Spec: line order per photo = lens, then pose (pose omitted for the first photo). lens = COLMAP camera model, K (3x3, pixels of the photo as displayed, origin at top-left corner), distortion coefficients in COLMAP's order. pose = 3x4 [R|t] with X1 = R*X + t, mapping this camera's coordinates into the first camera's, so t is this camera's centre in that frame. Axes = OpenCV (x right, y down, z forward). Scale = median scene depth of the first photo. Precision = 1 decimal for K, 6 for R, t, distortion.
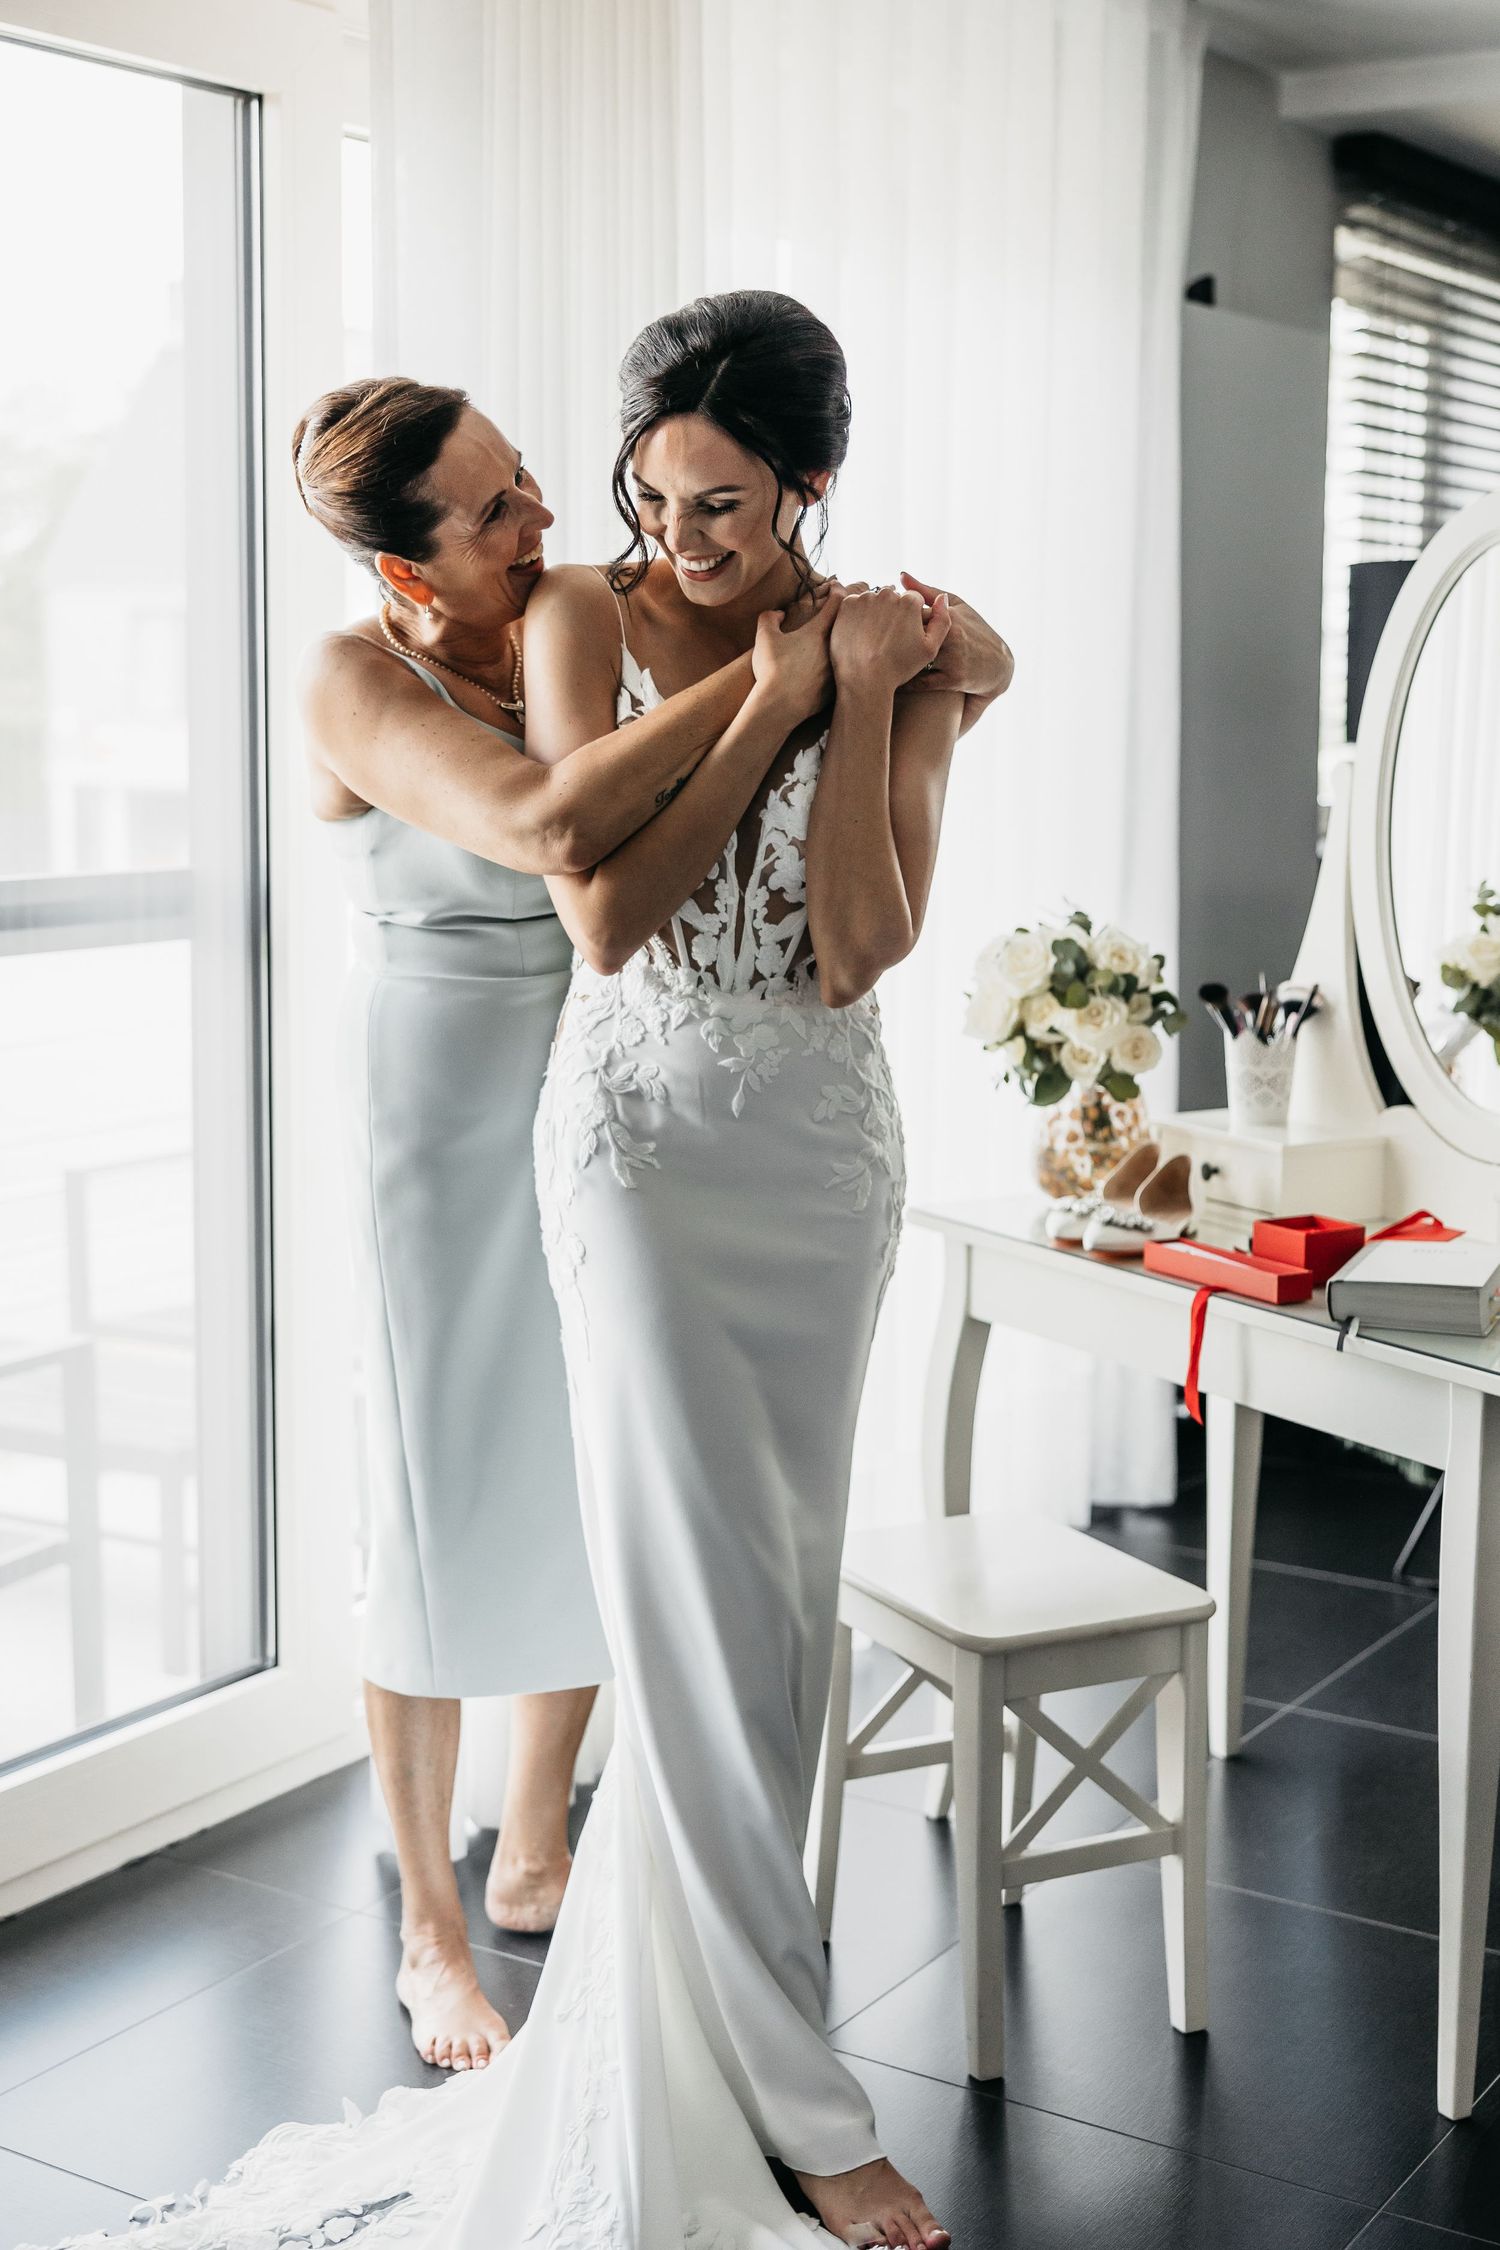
lens RADIAL K [[3100.5, 0, 761.3], [0, 3100.5, 1084.6], [0, 0, 1]] dist [0.019917, 0.000000]
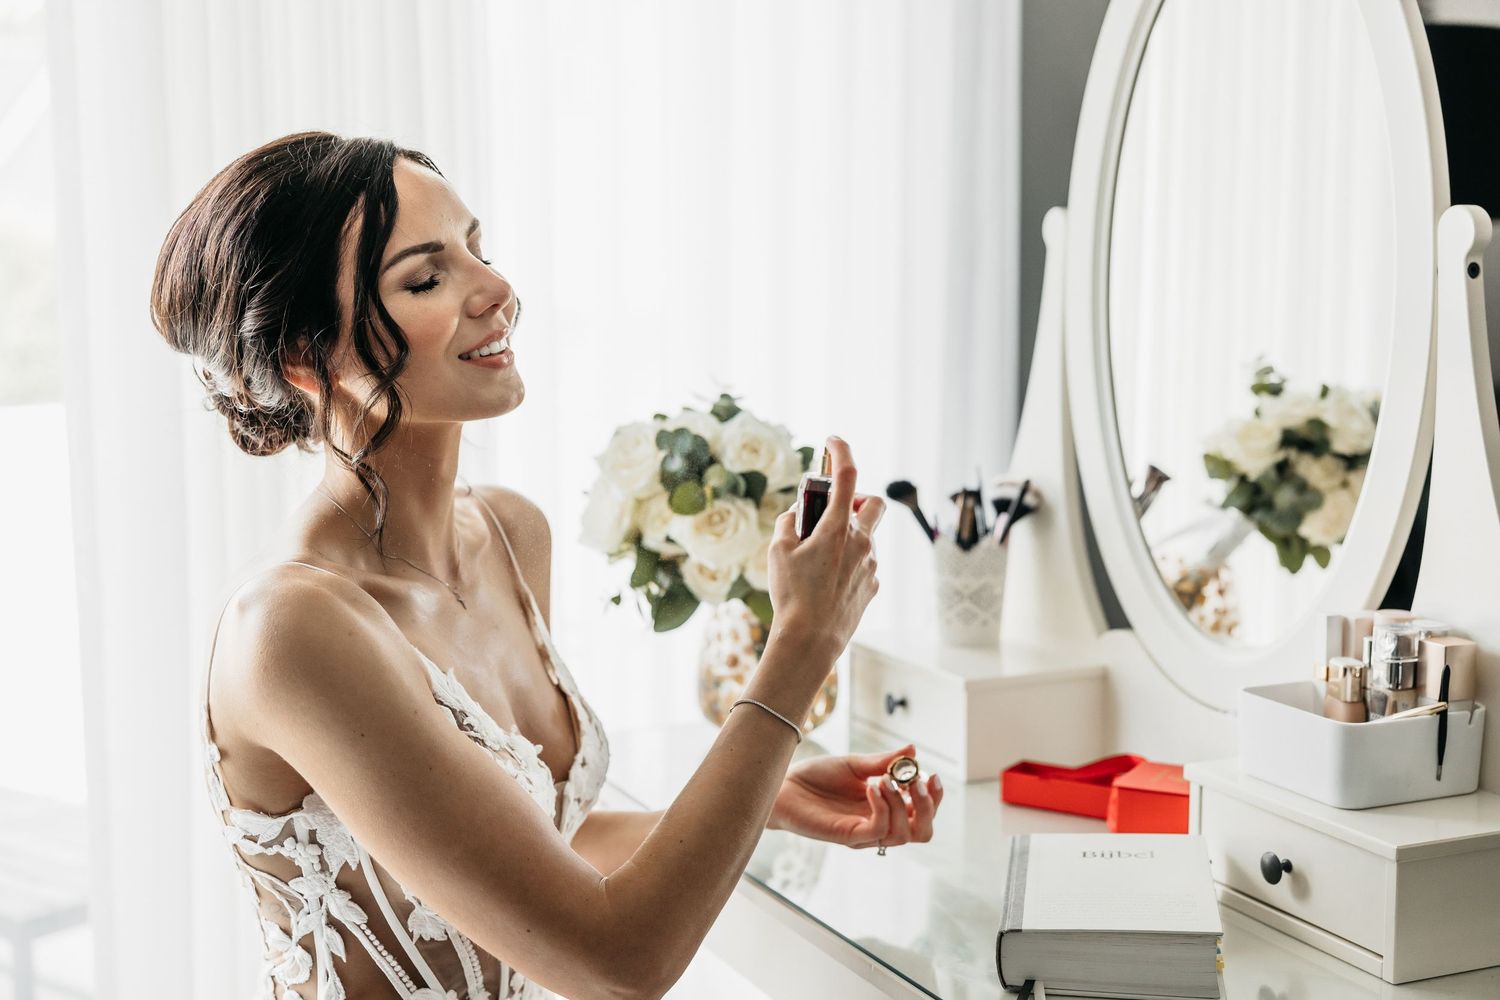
lens RADIAL K [[2099.4, 0, 749.3], [0, 2099.4, 483.7], [0, 0, 1]] dist [-0.004316, 0.000000]
pose [[0.993899, 0.000487, -0.110290, 0.174041], [-0.001601, 0.999949, -0.010017, -0.026596], [0.110279, 0.010133, 0.993849, 0.449277]]
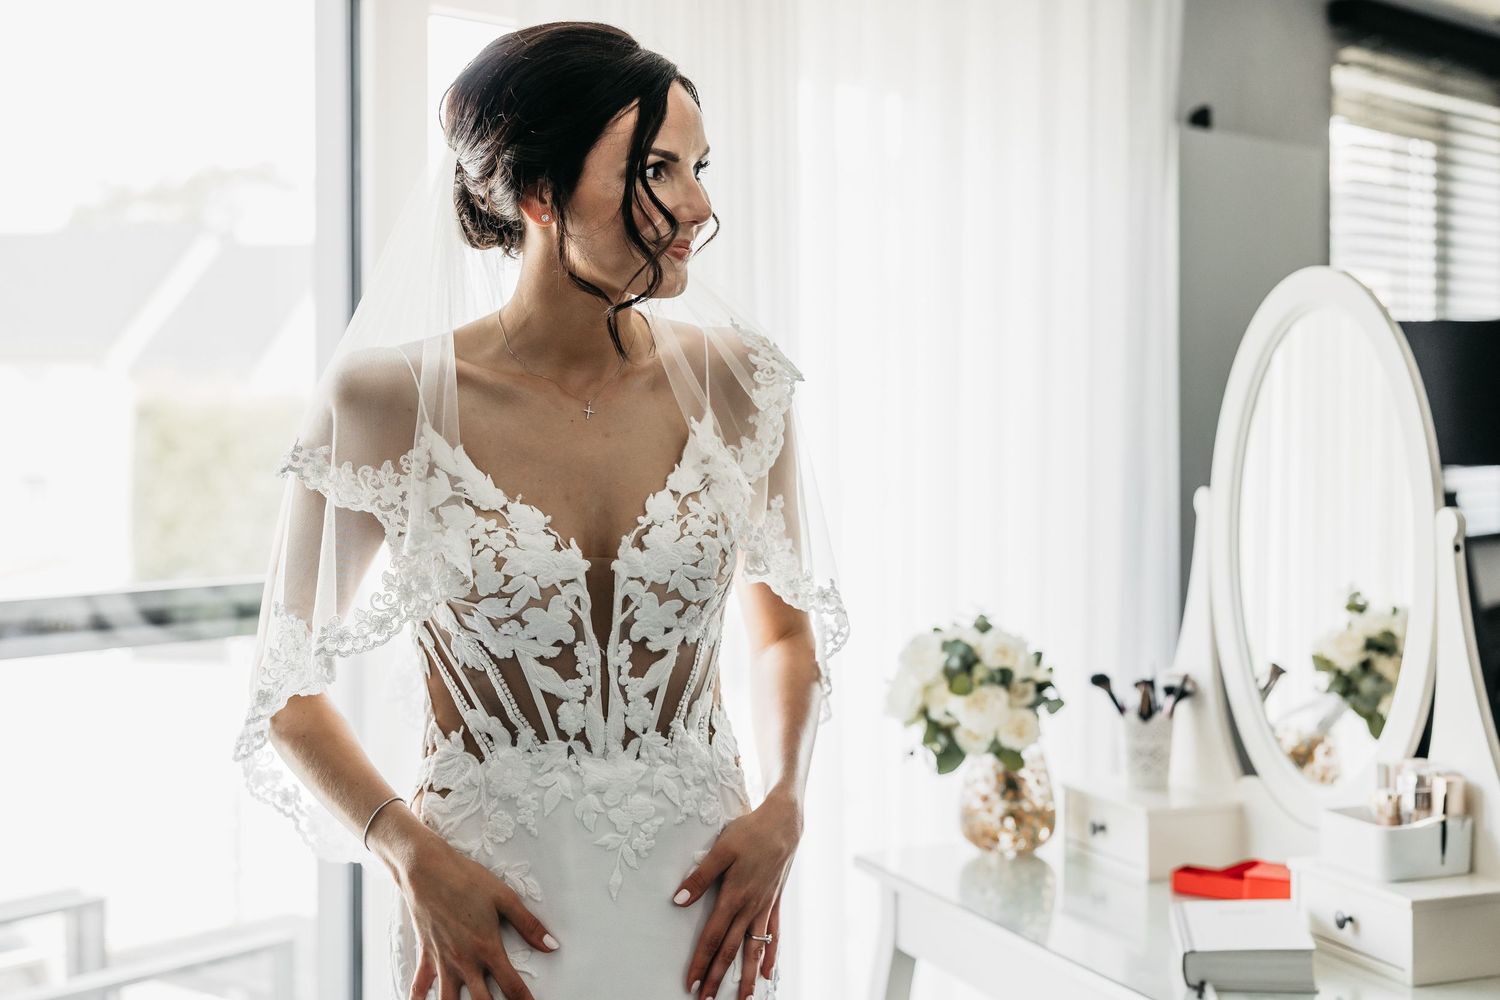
lens RADIAL K [[2237.9, 0, 883.0], [0, 2237.9, 403.4], [0, 0, 1]] dist [0.065597, 0.000000]
pose [[0.993272, -0.010147, -0.115363, 0.170302], [-0.004170, 0.992375, -0.123188, -0.029584], [0.115733, 0.122840, 0.985655, 0.106703]]
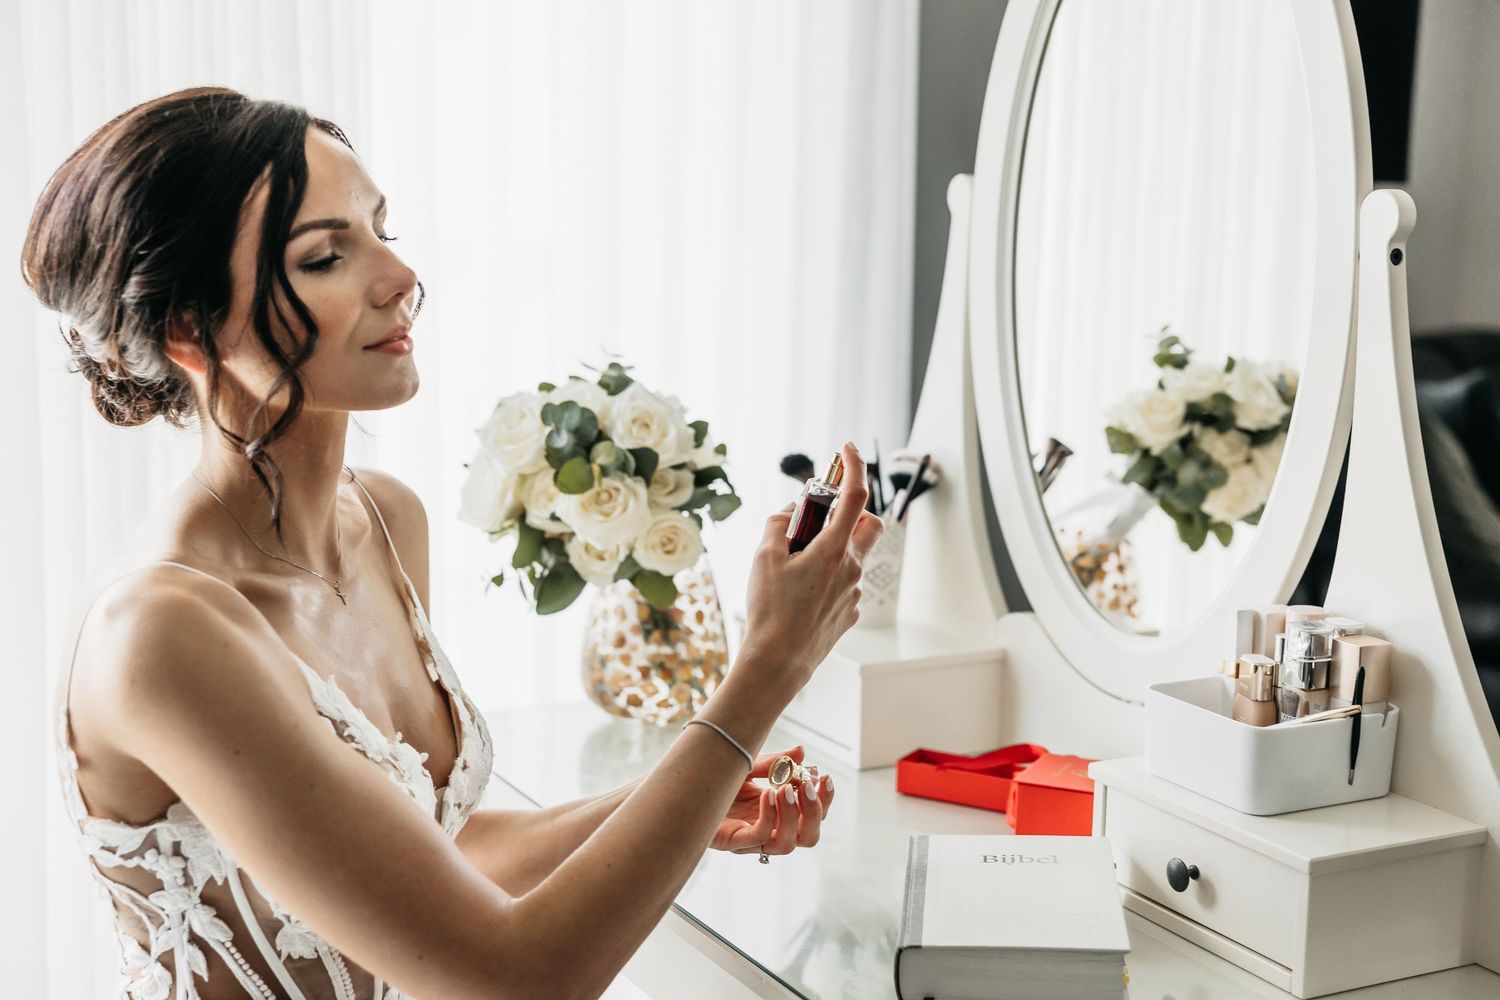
lens RADIAL K [[2099.4, 0, 726.3], [0, 2099.4, 487.4], [0, 0, 1]] dist [-0.004316, 0.000000]
pose [[0.997760, 0.013791, -0.065460, 0.169767], [-0.012183, 0.999616, 0.024904, -0.038564], [0.065778, -0.024051, 0.997544, 0.471495]]
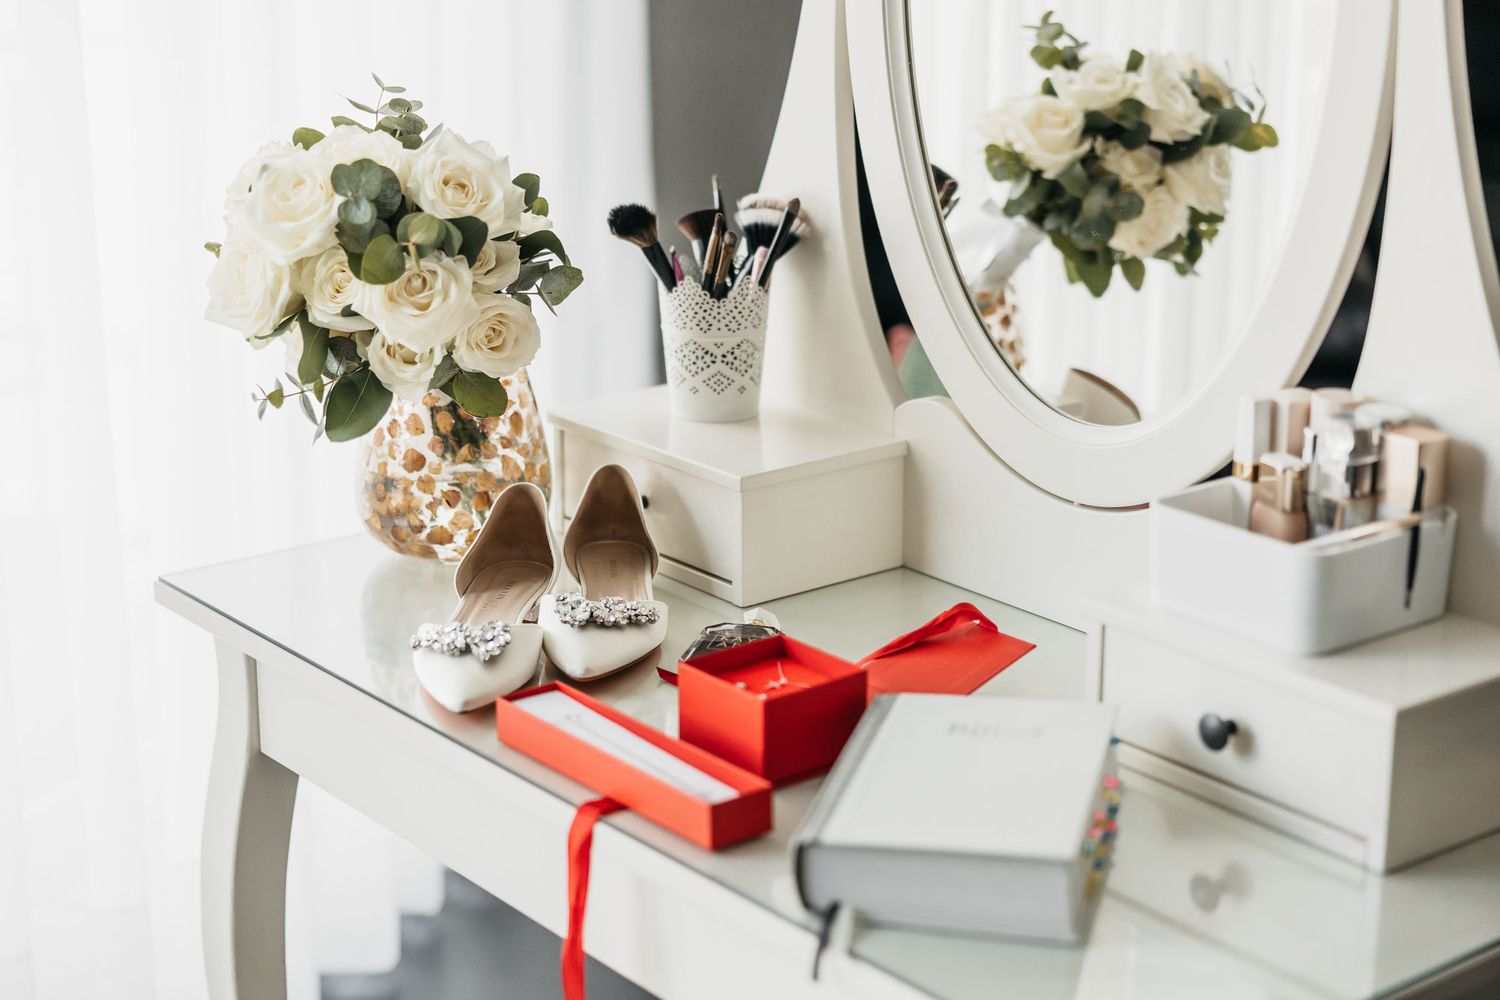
lens RADIAL K [[2634.2, 0, 755.5], [0, 2634.2, 488.0], [0, 0, 1]] dist [0.012701, 0.000000]
pose [[0.990986, -0.043082, 0.126852, 0.104641], [0.022911, 0.987433, 0.156366, -0.061101], [-0.131994, -0.152050, 0.979519, 0.486493]]
